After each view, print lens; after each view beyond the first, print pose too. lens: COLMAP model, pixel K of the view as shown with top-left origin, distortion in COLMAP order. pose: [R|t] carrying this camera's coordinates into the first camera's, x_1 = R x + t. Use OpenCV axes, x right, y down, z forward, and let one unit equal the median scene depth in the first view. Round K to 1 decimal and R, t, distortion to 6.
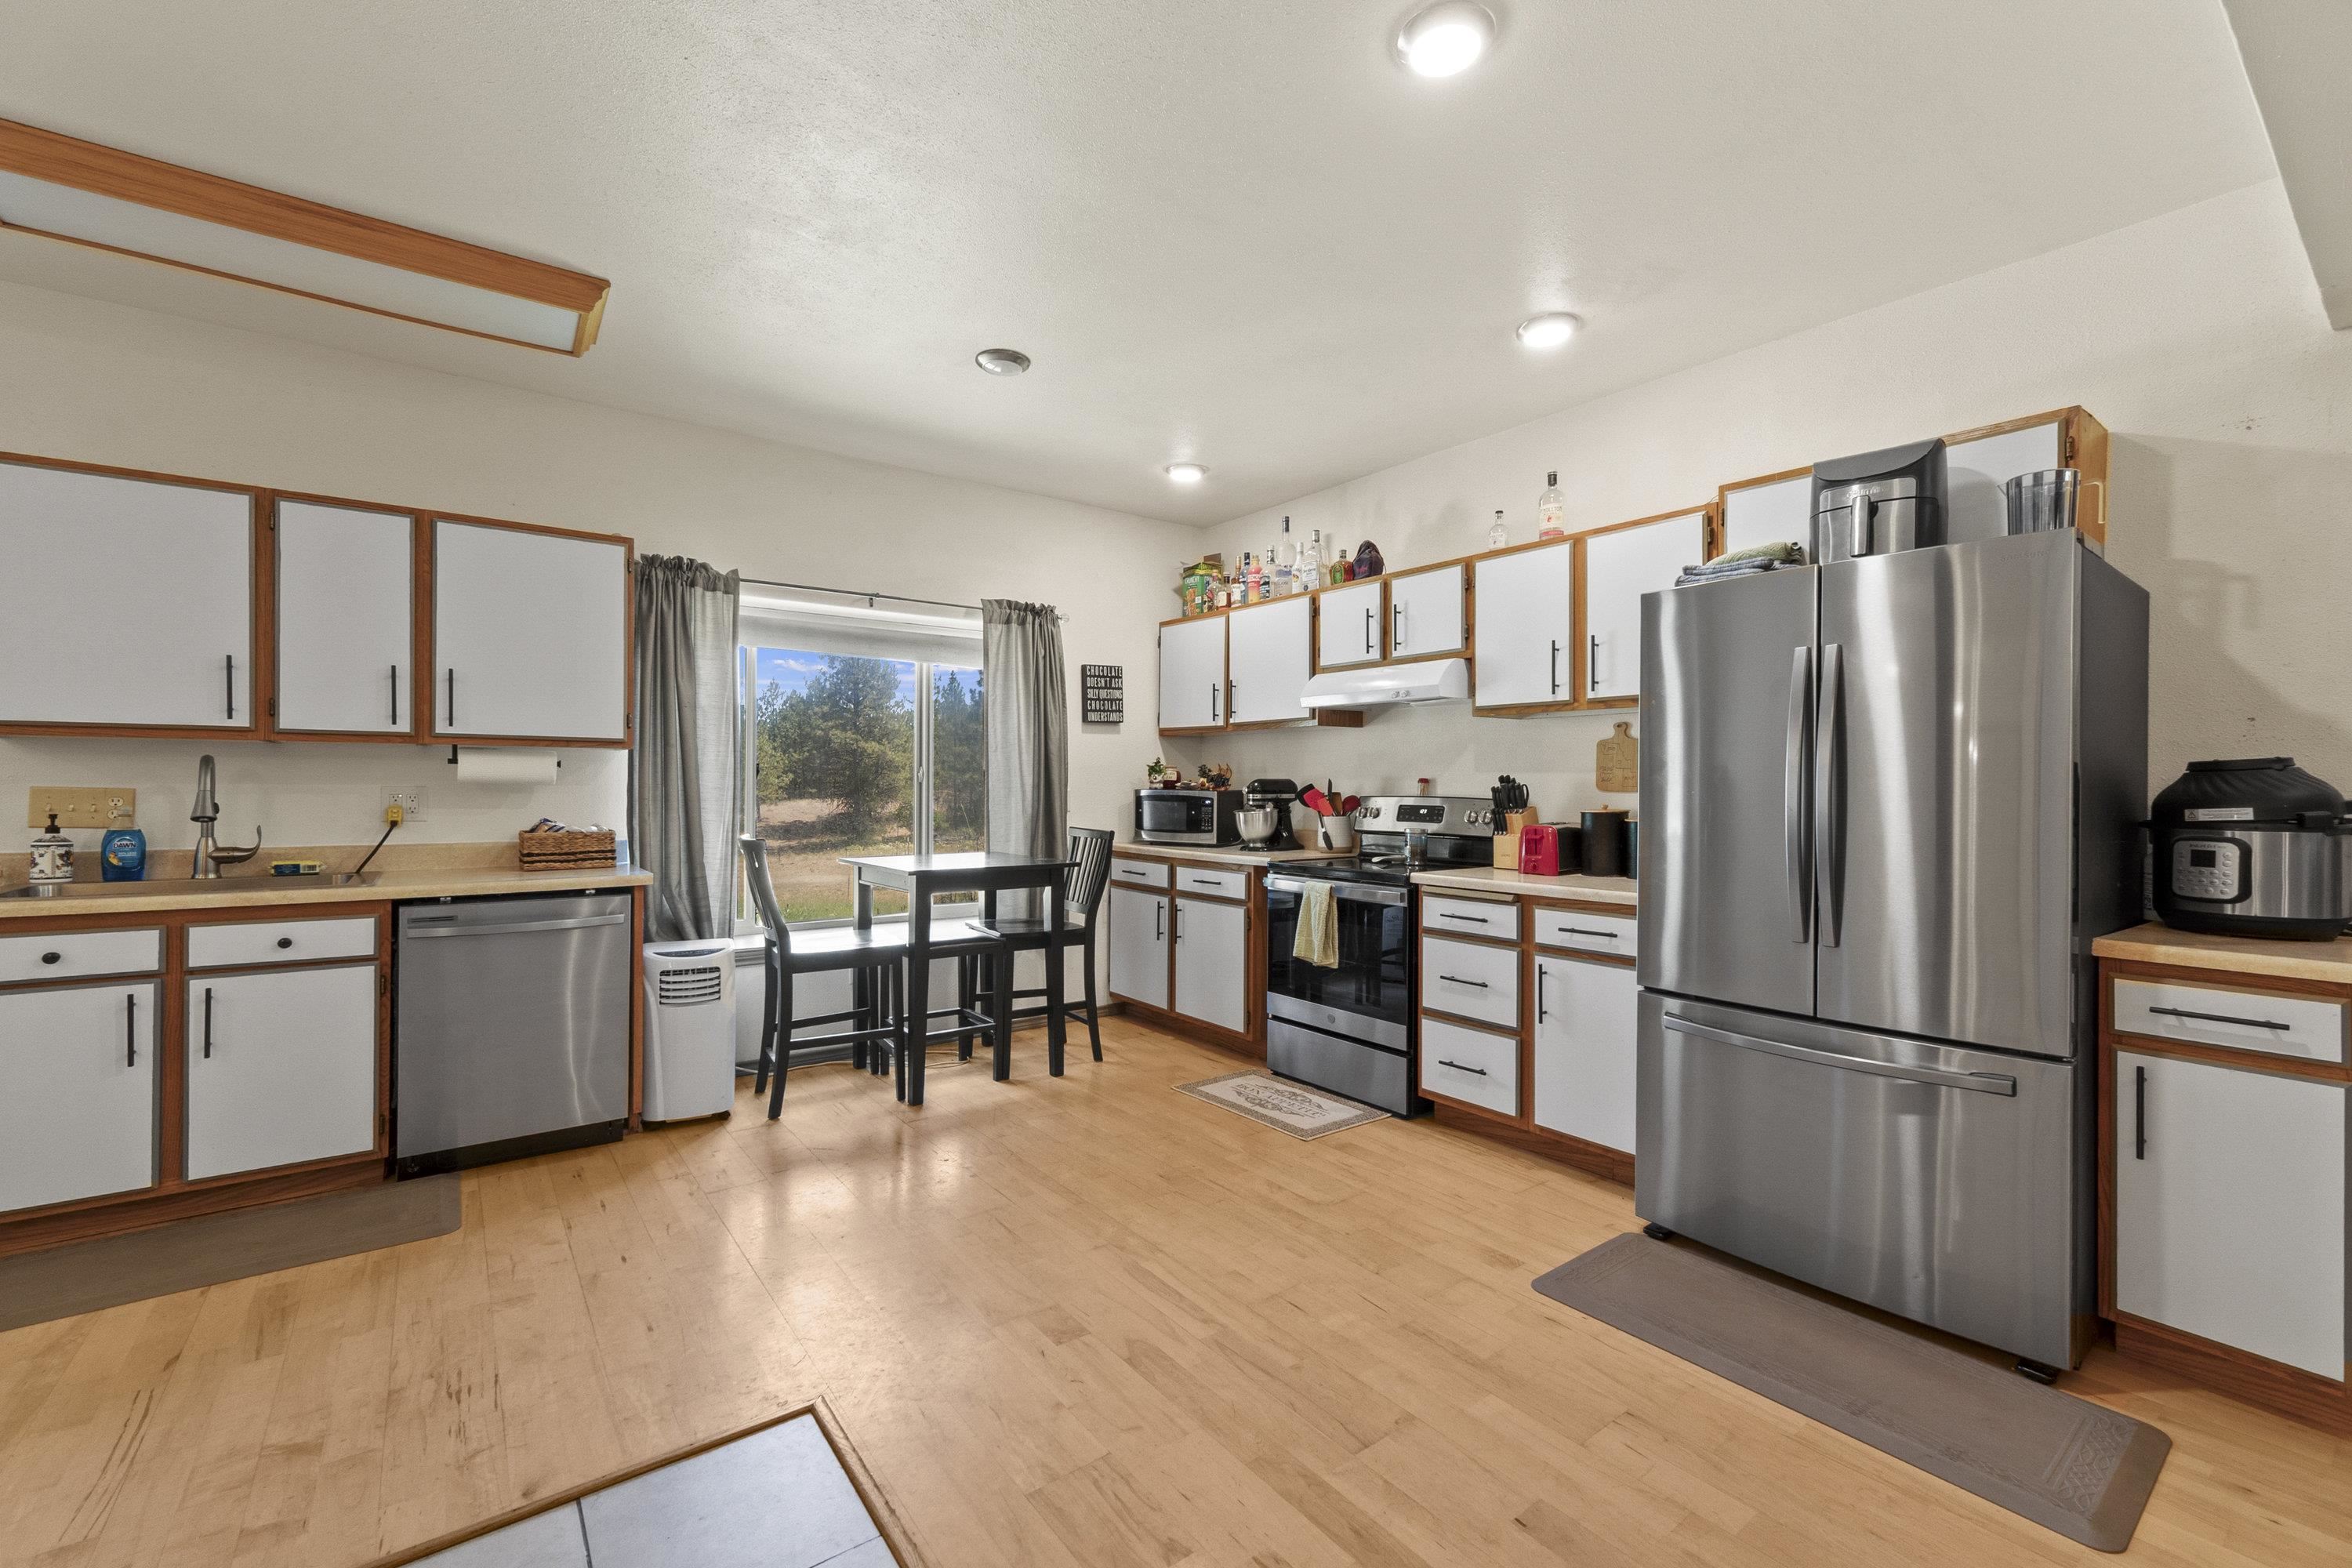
lens RADIAL K [[978.3, 0, 1190.4], [0, 978.3, 782.9], [0, 0, 1]] dist [0.000197, 0.000274]
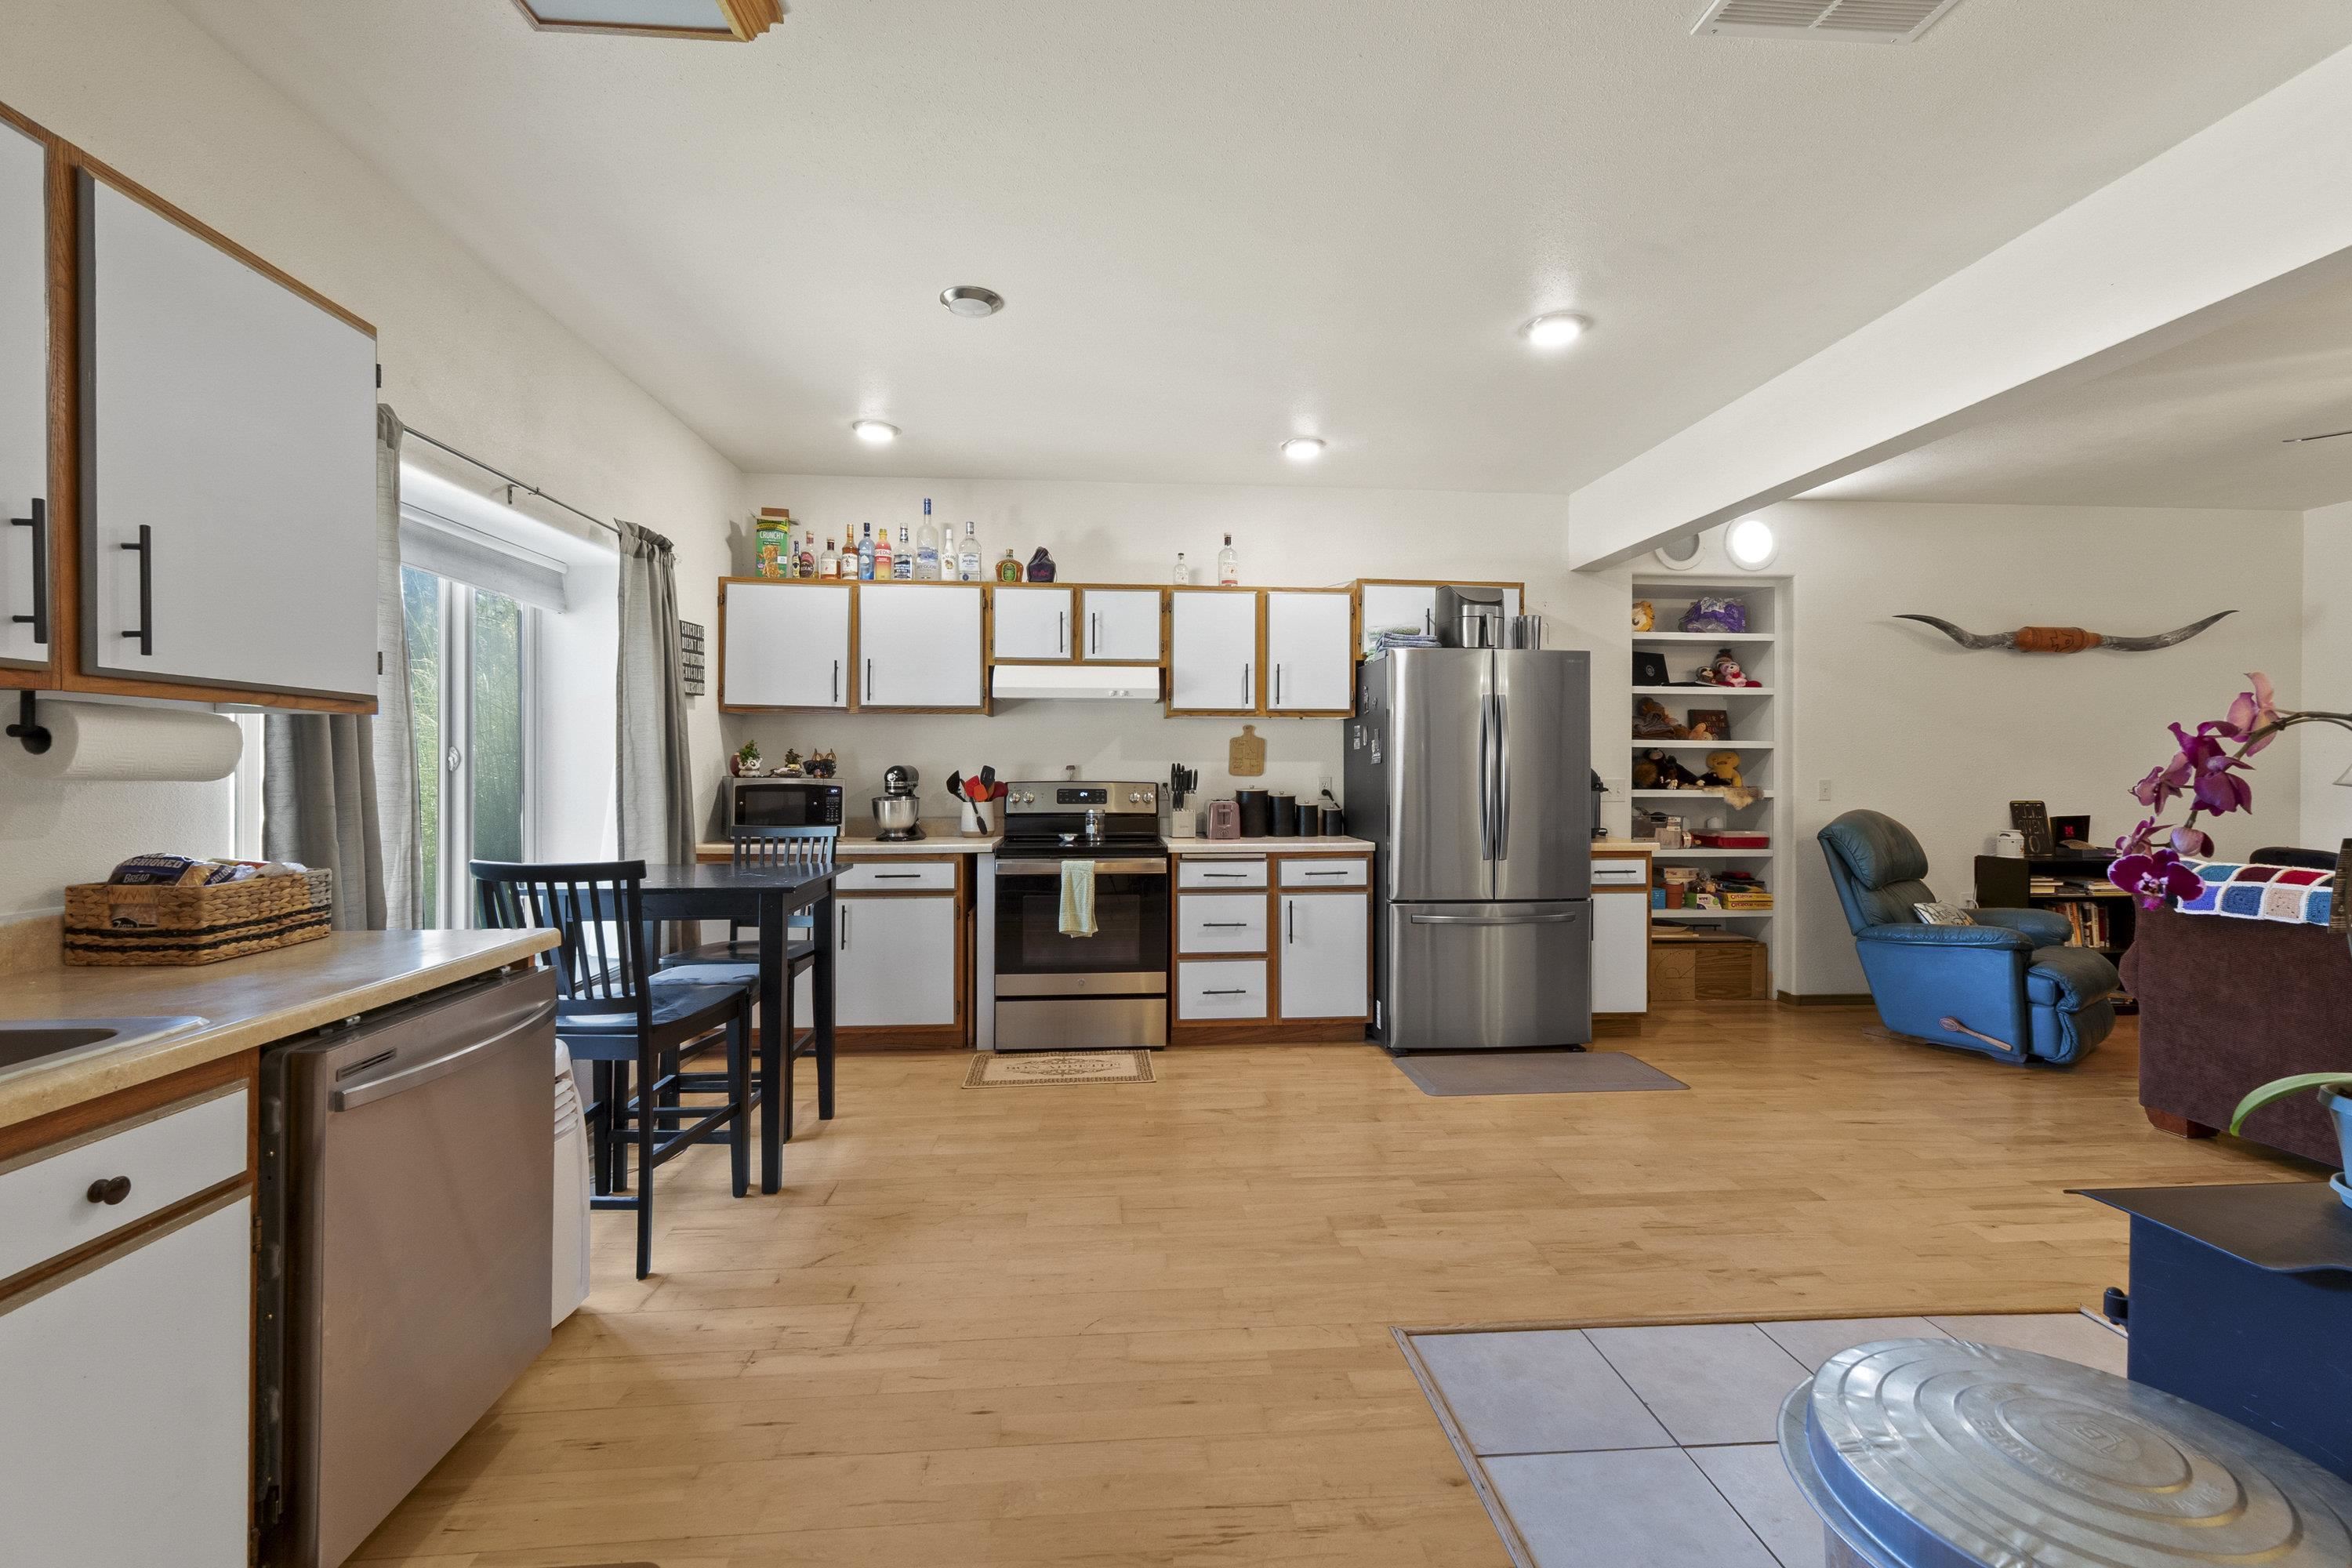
lens RADIAL K [[995.5, 0, 1173.8], [0, 995.5, 772.1], [0, 0, 1]] dist [0.001879, 0.000031]
pose [[0.545858, -0.007308, 0.837846, -0.831794], [0.000488, 0.999965, 0.008404, -0.008189], [-0.837877, -0.004178, 0.545842, 0.336794]]
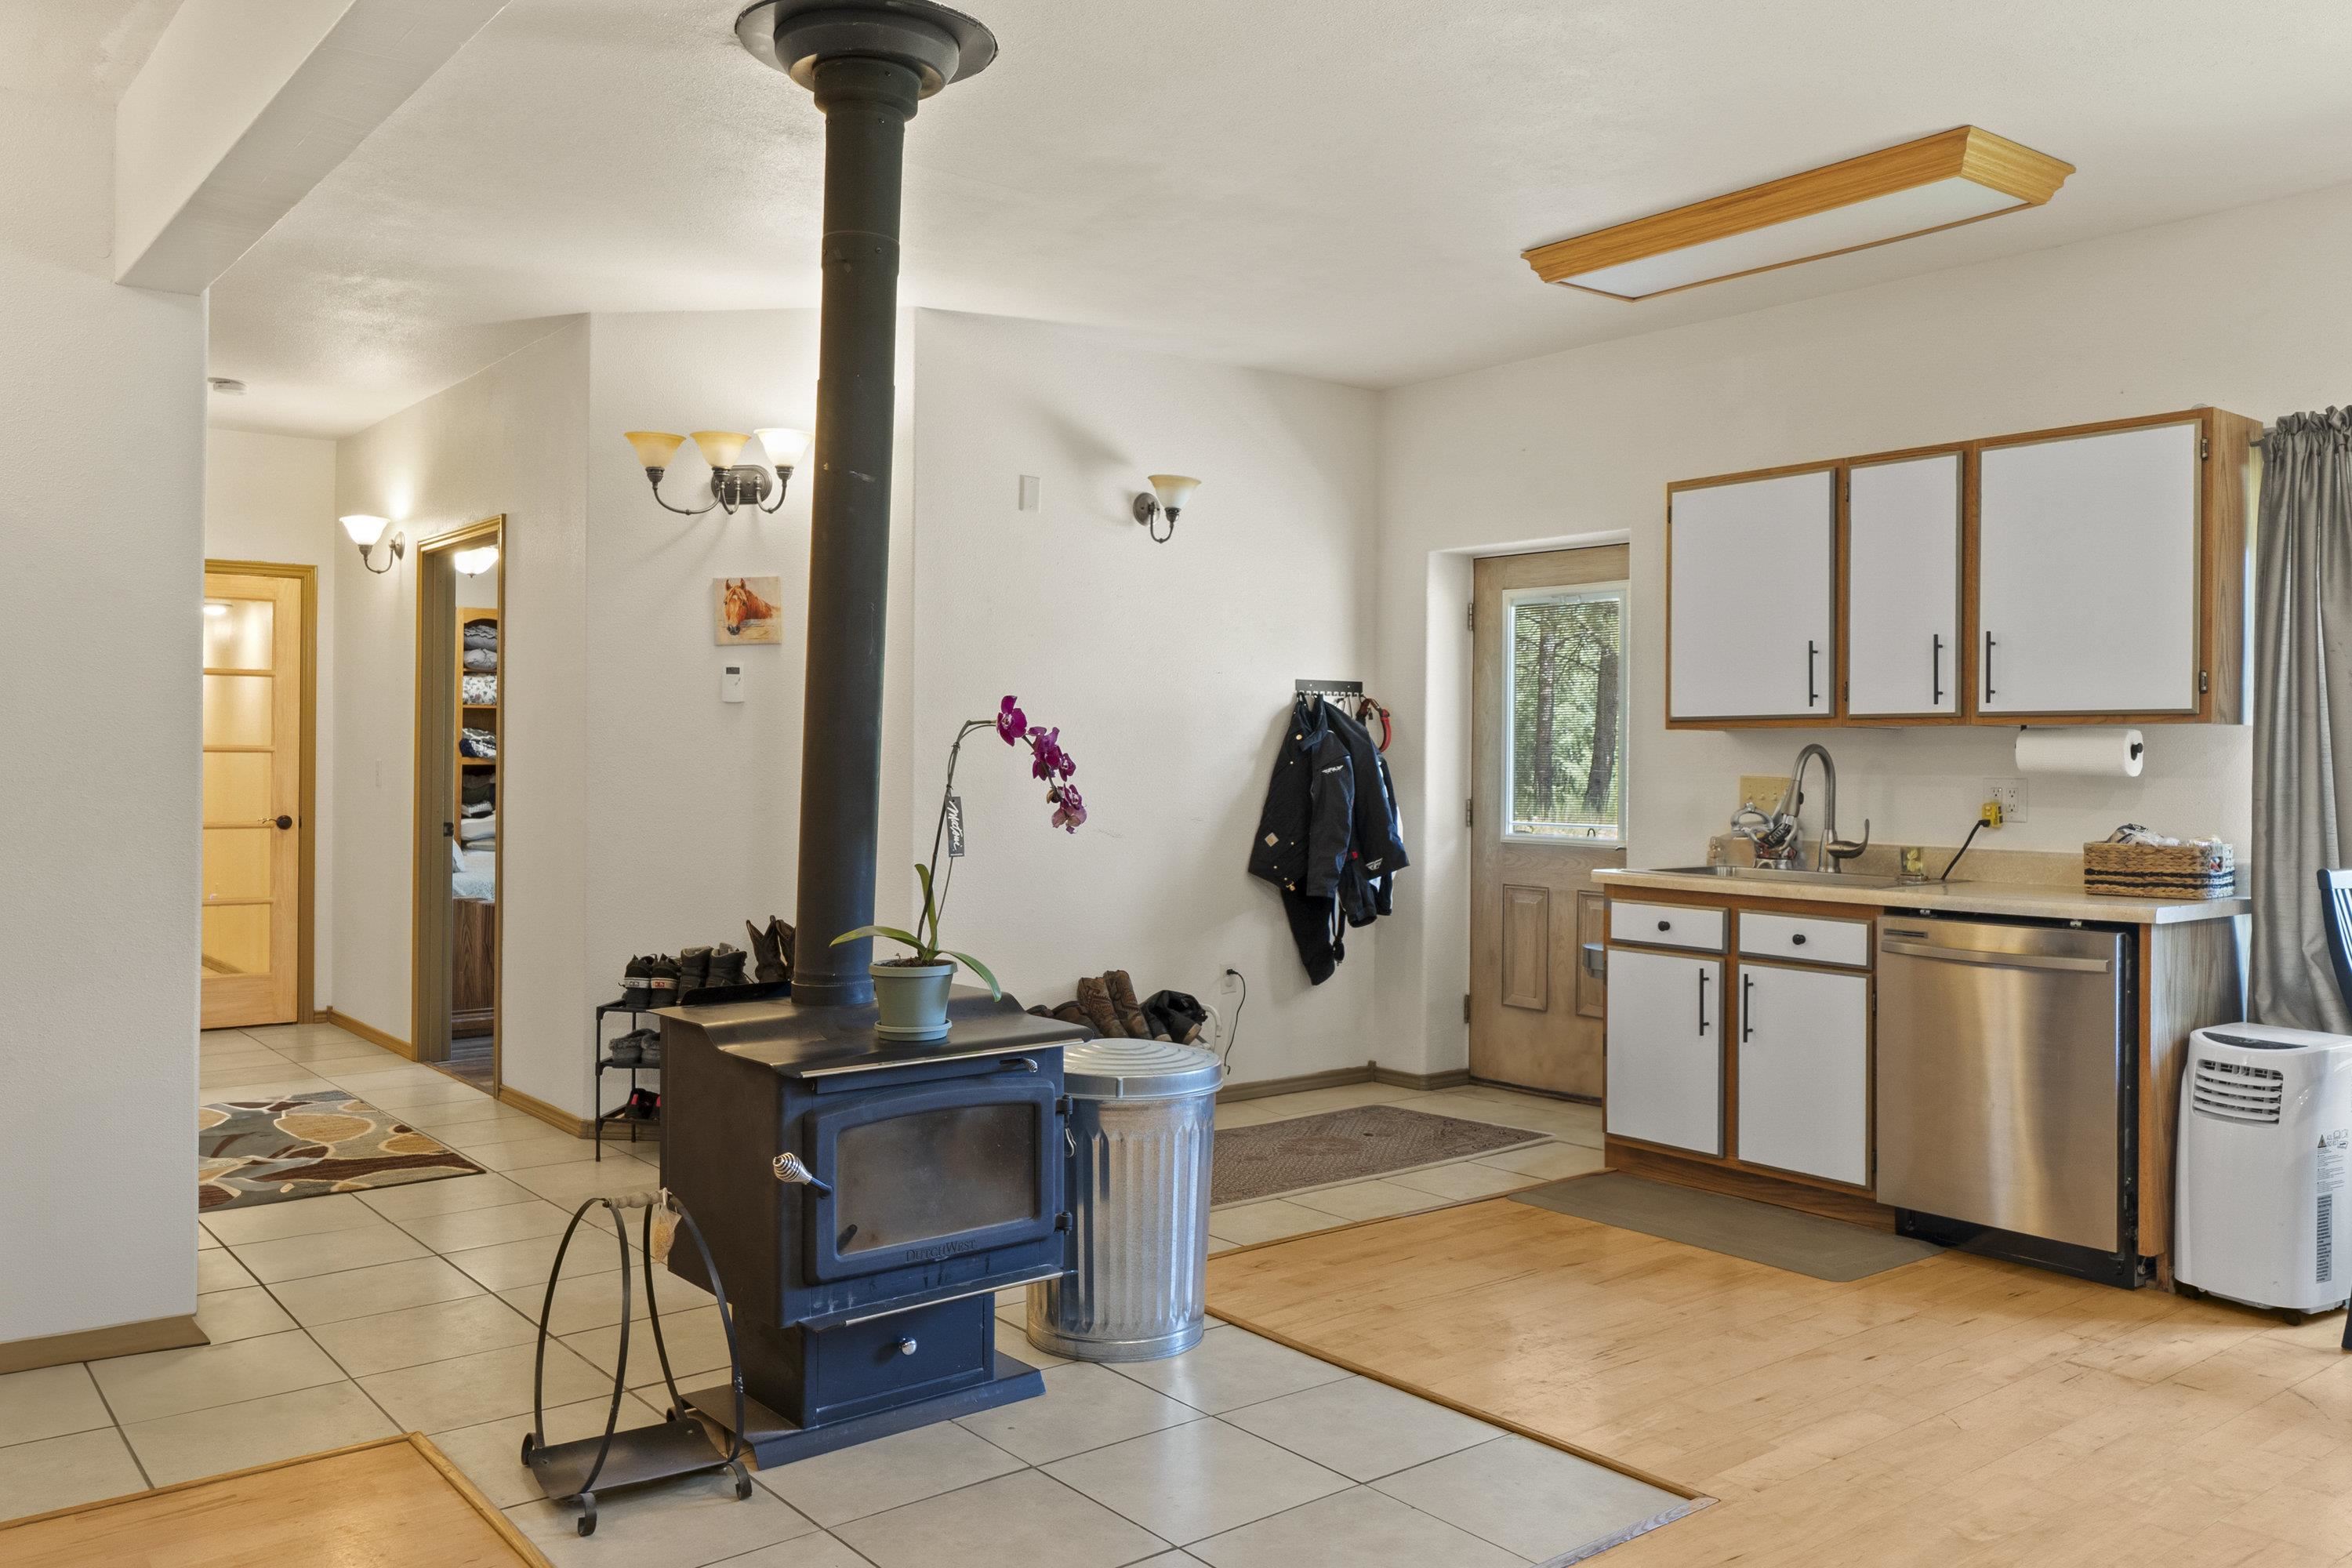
lens RADIAL K [[1799.7, 0, 1178.7], [0, 1799.7, 747.6], [0, 0, 1]] dist [-0.001069, -0.000603]
pose [[0.028416, -0.013949, -0.999499, 0.660771], [-0.009141, 0.999857, -0.014214, 0.005536], [0.999554, 0.009540, 0.028284, 0.277992]]
